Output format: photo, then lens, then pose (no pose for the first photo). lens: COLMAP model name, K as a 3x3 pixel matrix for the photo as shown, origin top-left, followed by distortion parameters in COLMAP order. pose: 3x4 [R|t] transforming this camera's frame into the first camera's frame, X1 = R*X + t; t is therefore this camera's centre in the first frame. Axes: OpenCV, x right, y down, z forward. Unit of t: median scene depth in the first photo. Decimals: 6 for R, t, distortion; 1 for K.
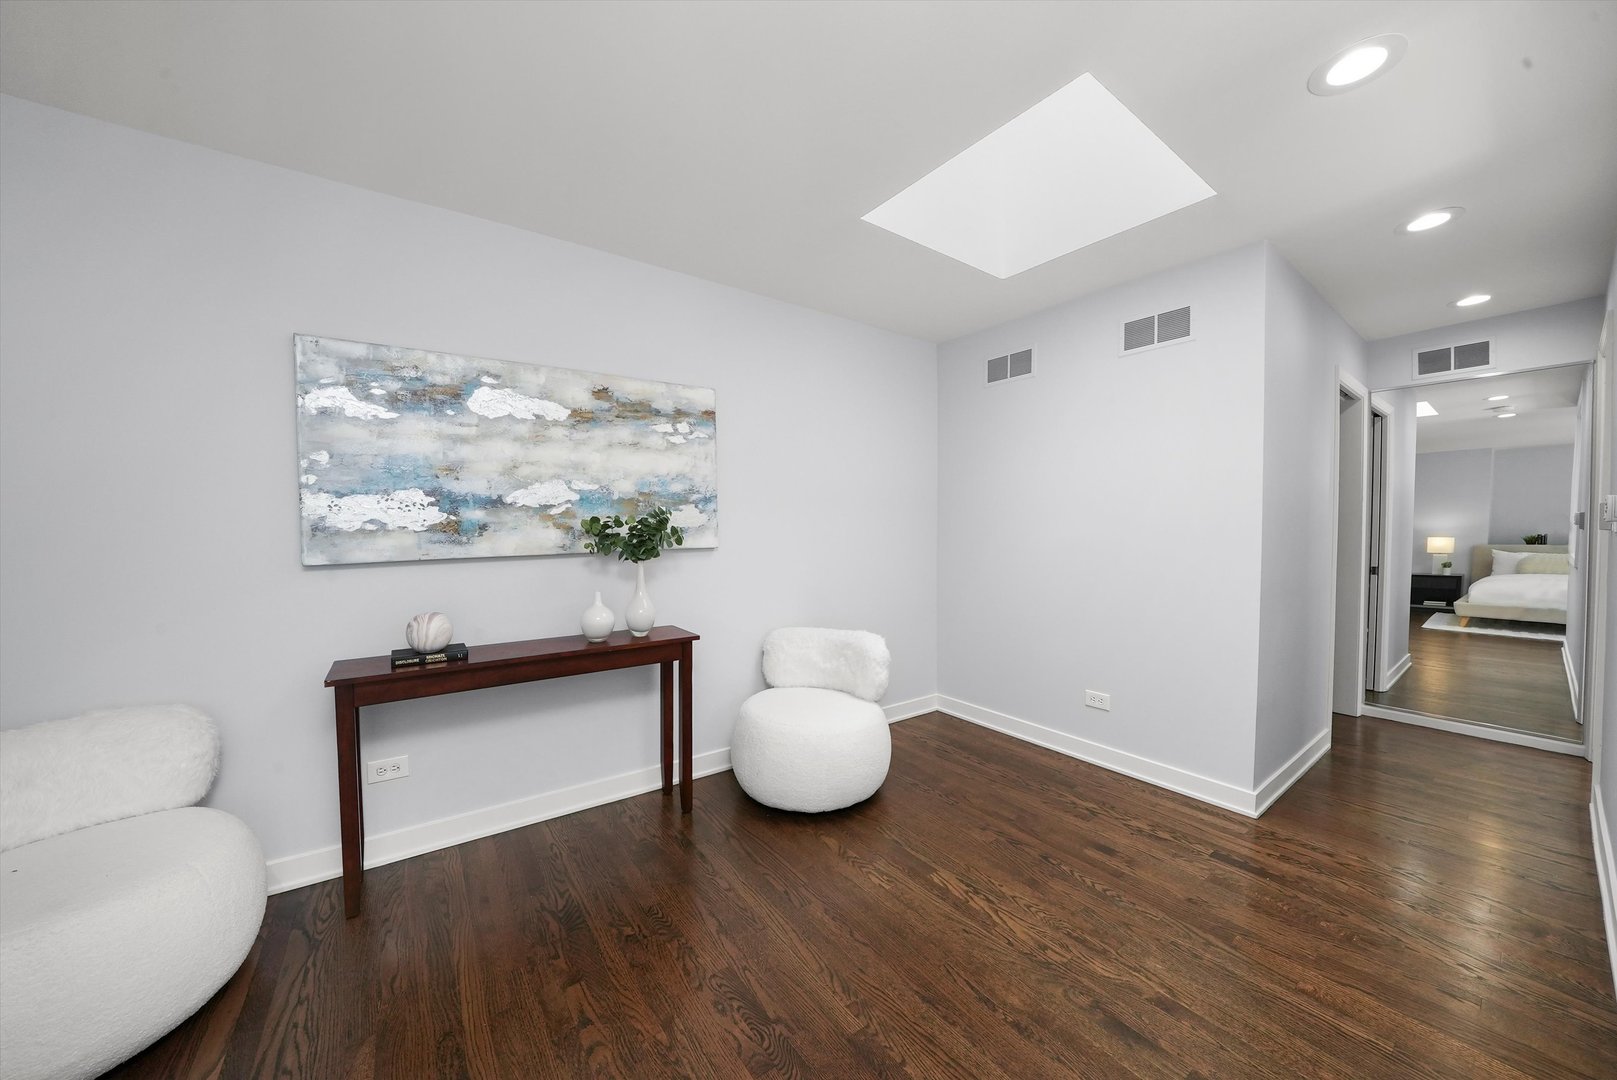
lens RADIAL K [[584.1, 0, 809.3], [0, 584.1, 531.2], [0, 0, 1]] dist [-0.024016, 0.002868]
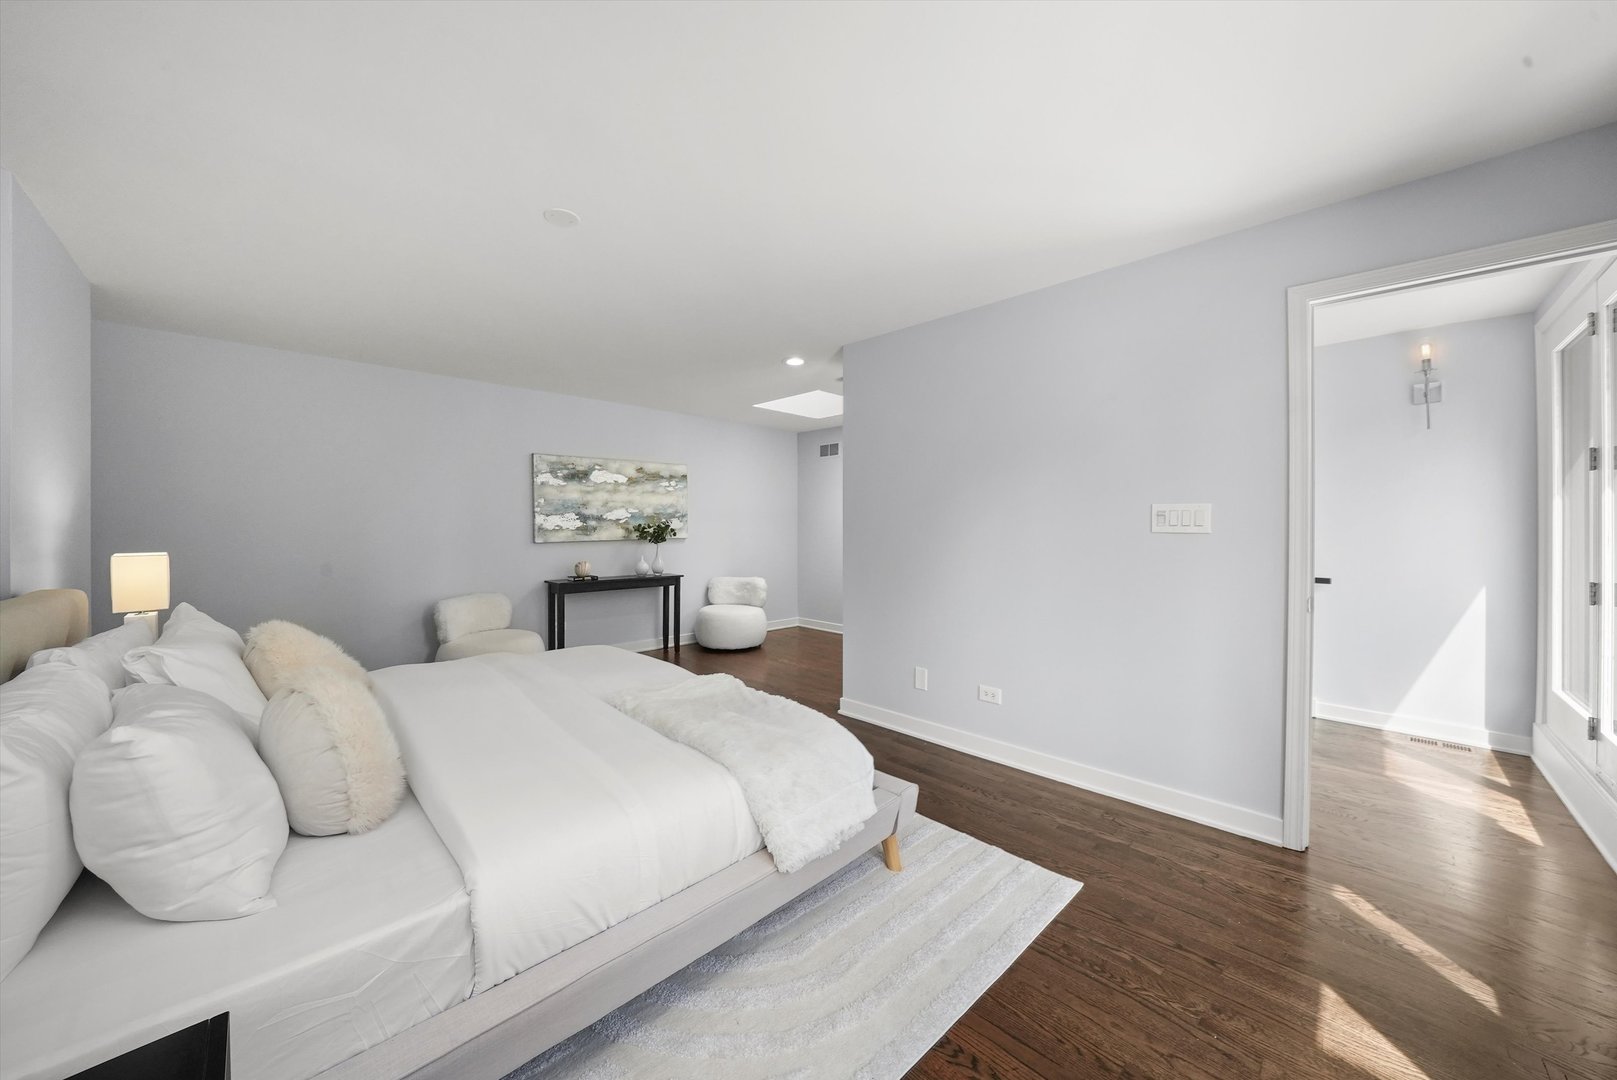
lens RADIAL K [[562.6, 0, 804.8], [0, 562.6, 534.9], [0, 0, 1]] dist [-0.019852, 0.000165]
pose [[0.989854, 0.002544, 0.142066, -0.027962], [-0.003141, 0.999987, 0.003981, 0.007703], [-0.142054, -0.004387, 0.989849, -1.327849]]
